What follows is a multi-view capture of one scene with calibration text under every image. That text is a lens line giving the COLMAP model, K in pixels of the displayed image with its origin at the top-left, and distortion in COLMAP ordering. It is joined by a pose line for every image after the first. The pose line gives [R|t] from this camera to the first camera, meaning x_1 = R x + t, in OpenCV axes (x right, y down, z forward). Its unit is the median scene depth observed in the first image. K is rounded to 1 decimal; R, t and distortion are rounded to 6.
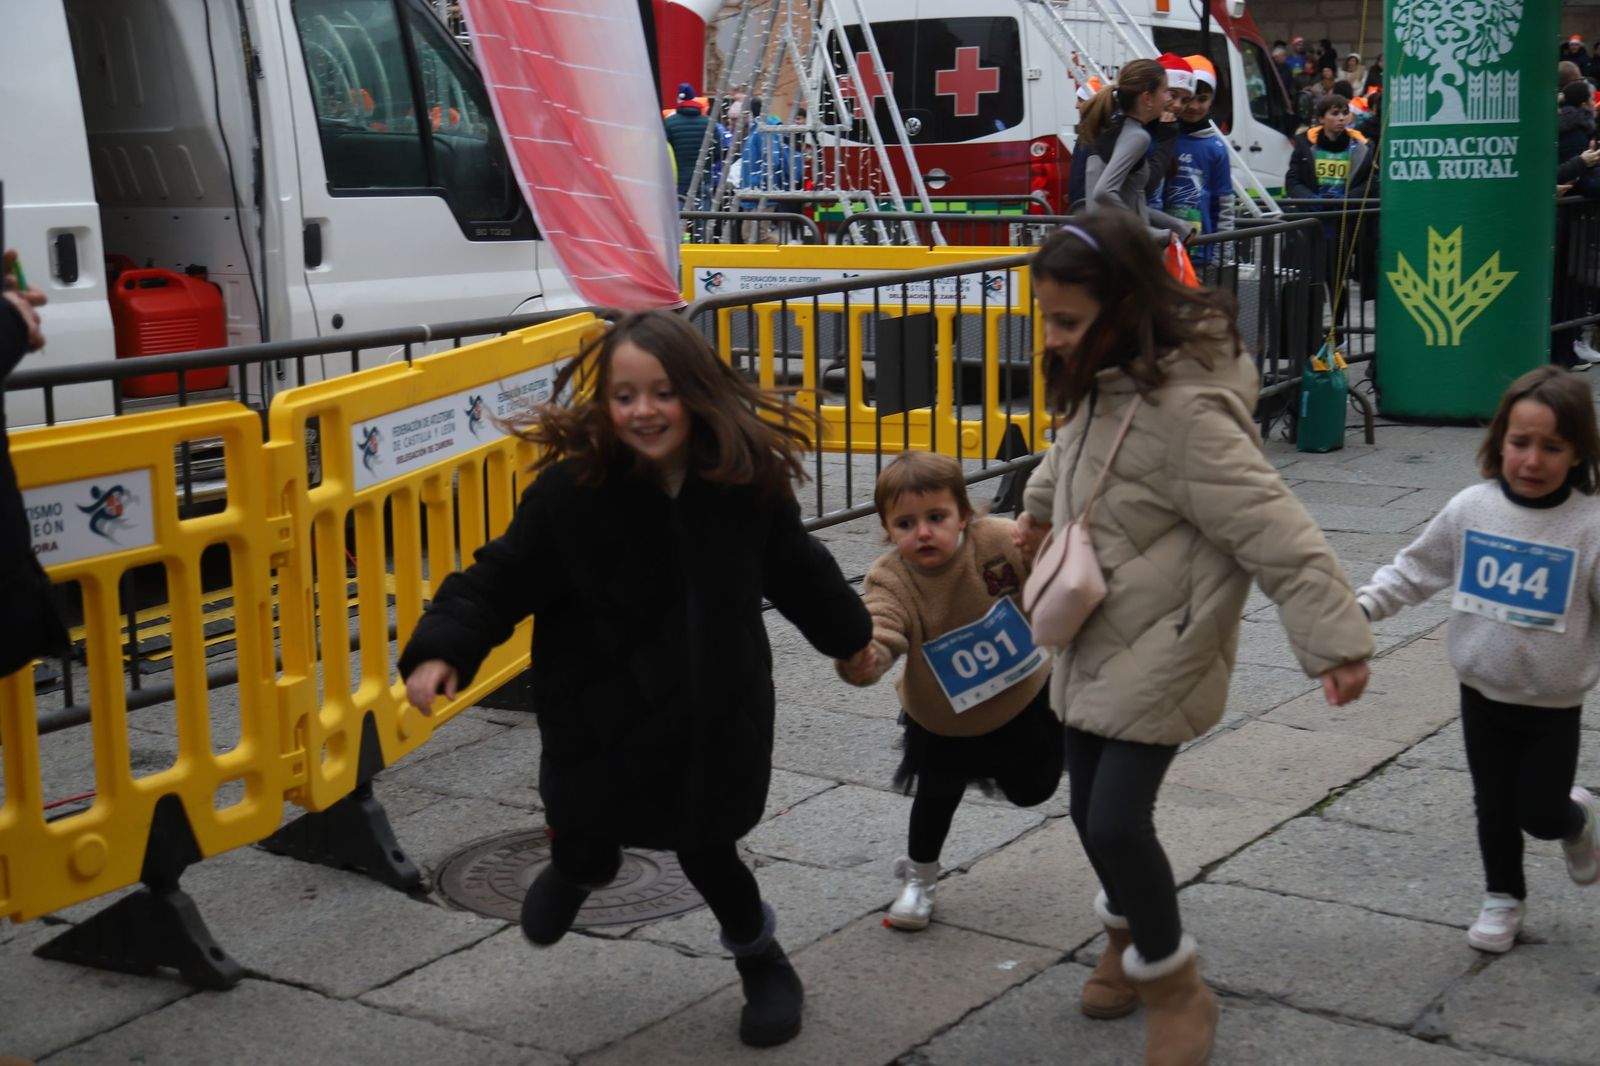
lens RADIAL K [[2370.2, 0, 794.2], [0, 2370.2, 548.6], [0, 0, 1]] dist [0.020447, 0.000000]
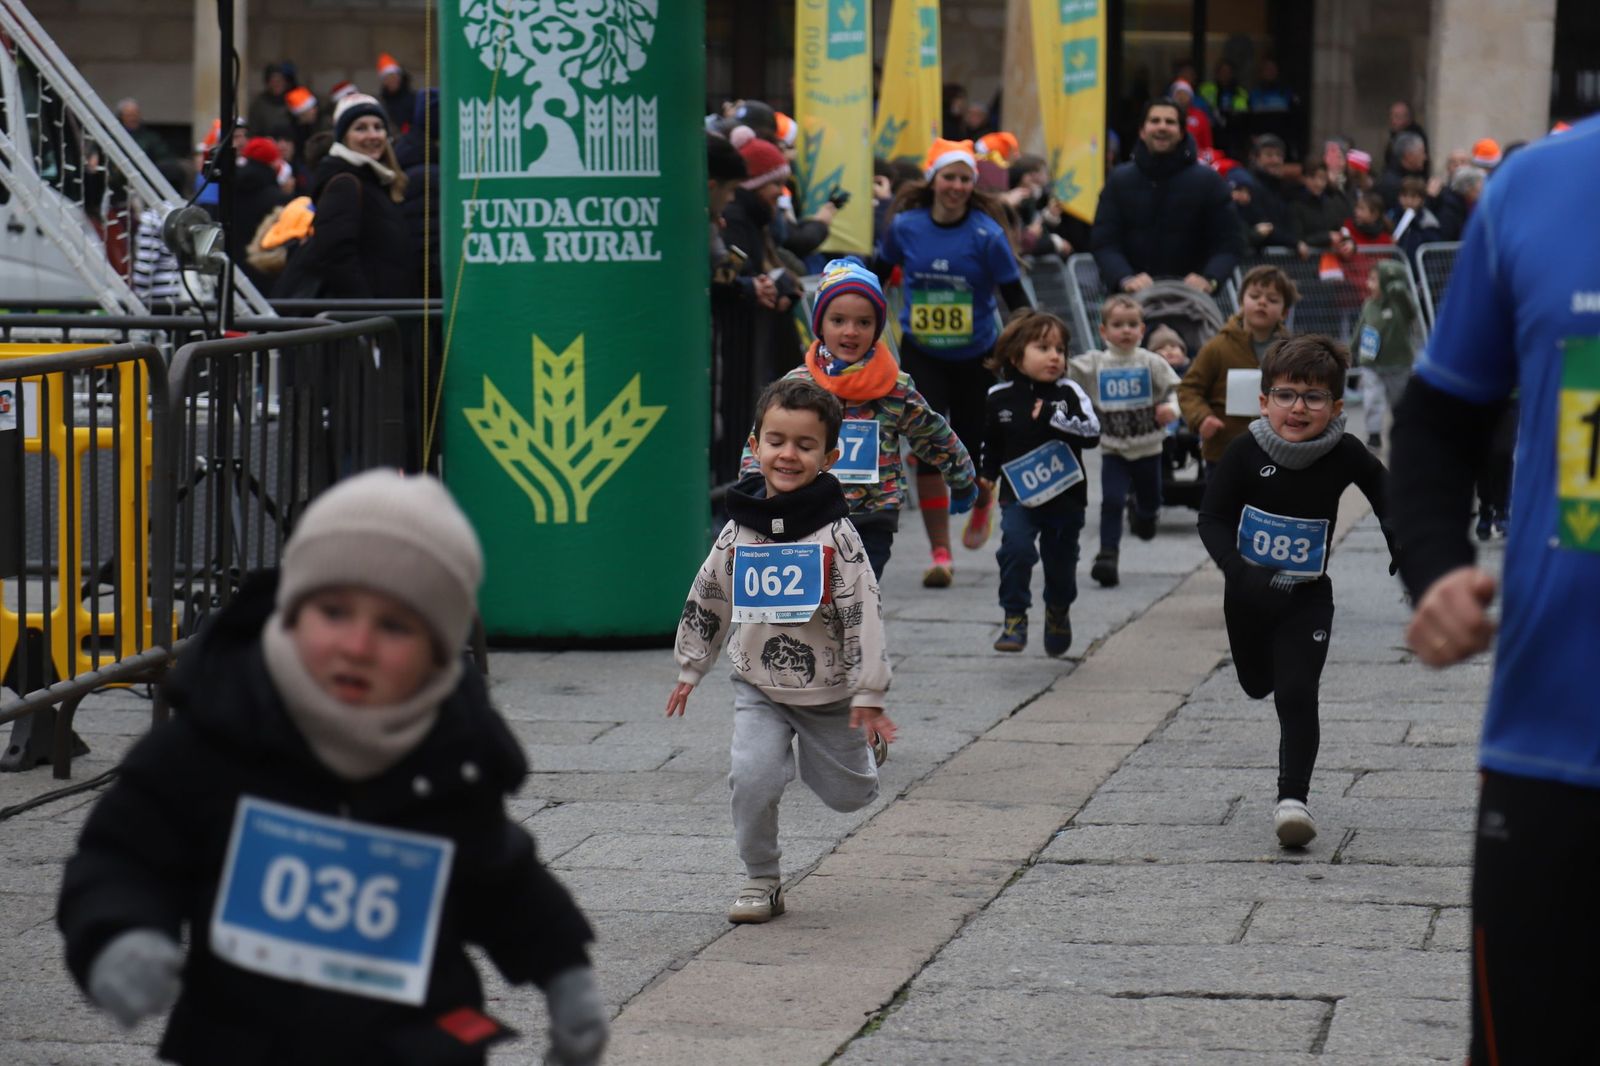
lens RADIAL K [[4964.9, 0, 745.4], [0, 4964.9, 562.2], [0, 0, 1]] dist [0.062027, 0.000000]
pose [[0.906615, -0.010030, 0.421839, -0.243588], [0.056518, 0.993596, -0.097843, 0.057962], [-0.418156, 0.112548, 0.901376, -0.213757]]
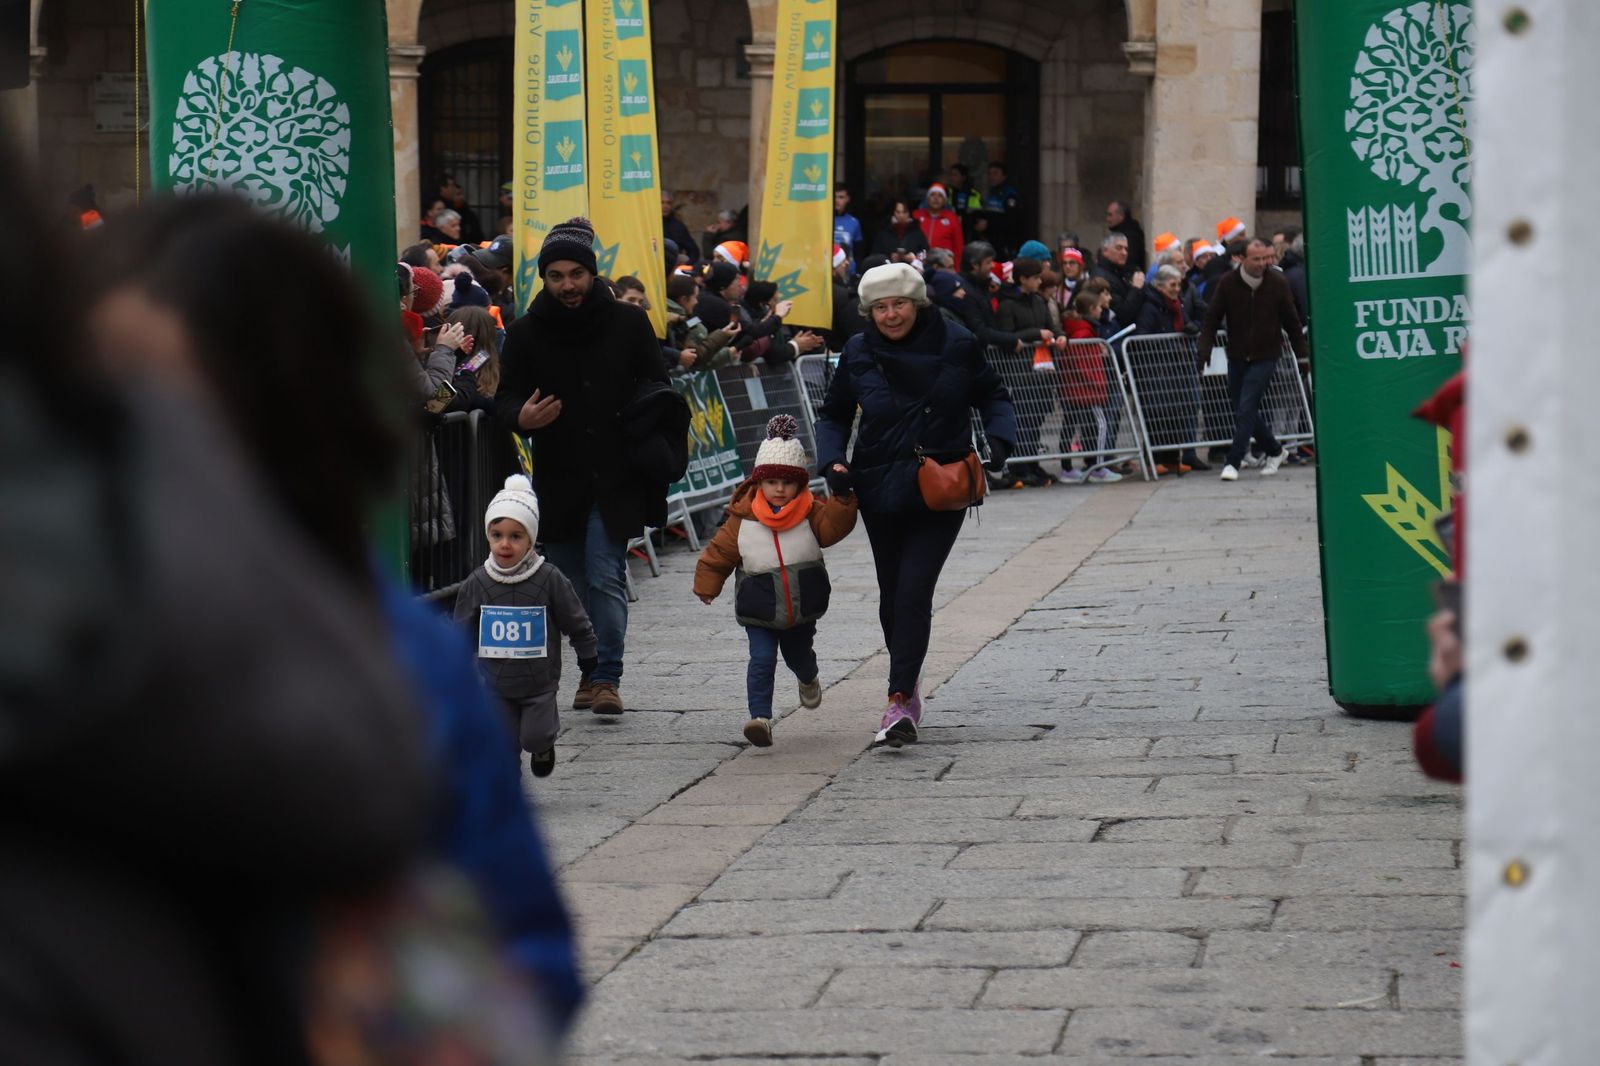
lens RADIAL K [[4751.0, 0, 730.6], [0, 4751.0, 583.2], [0, 0, 1]] dist [0.042603, 0.000000]
pose [[0.893722, -0.030244, 0.447600, -0.233550], [0.085551, 0.990905, -0.103865, 0.057219], [-0.440388, 0.131120, 0.888181, -0.302934]]
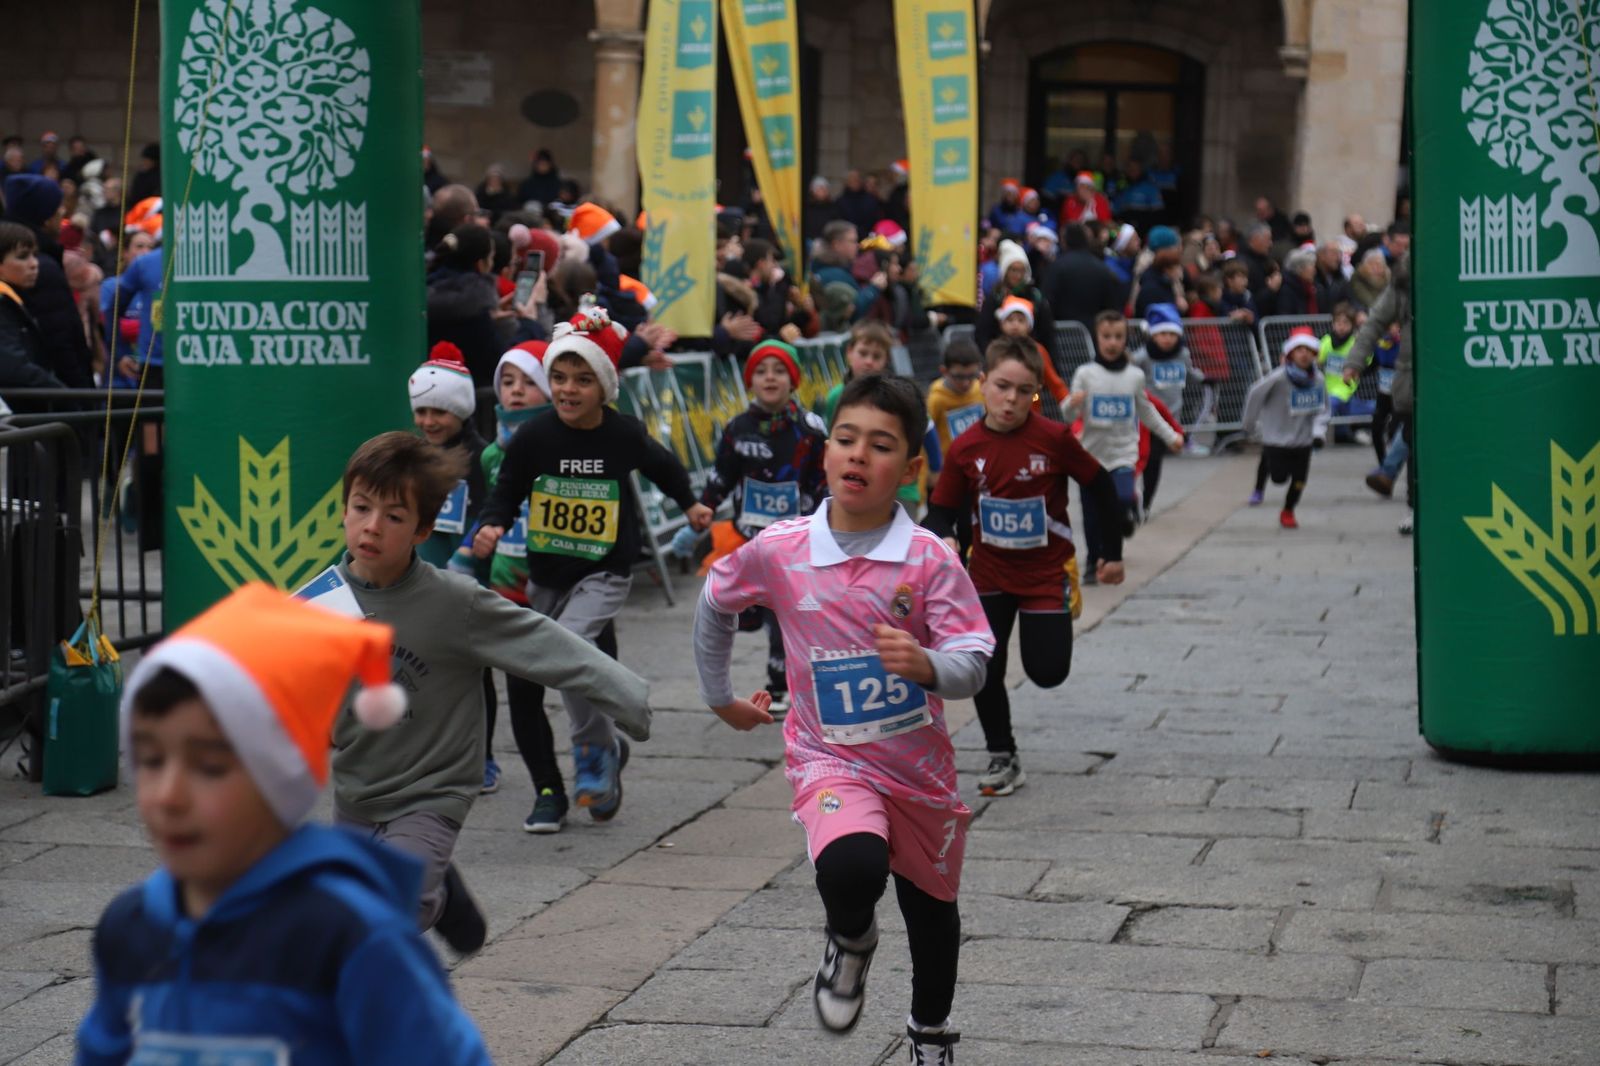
lens RADIAL K [[3681.7, 0, 780.8], [0, 3681.7, 554.4], [0, 0, 1]] dist [0.044601, 0.000000]
pose [[0.918953, -0.004730, 0.394338, 0.008447], [0.043105, 0.995142, -0.088513, -0.009544], [-0.392004, 0.098337, 0.914693, 0.033496]]
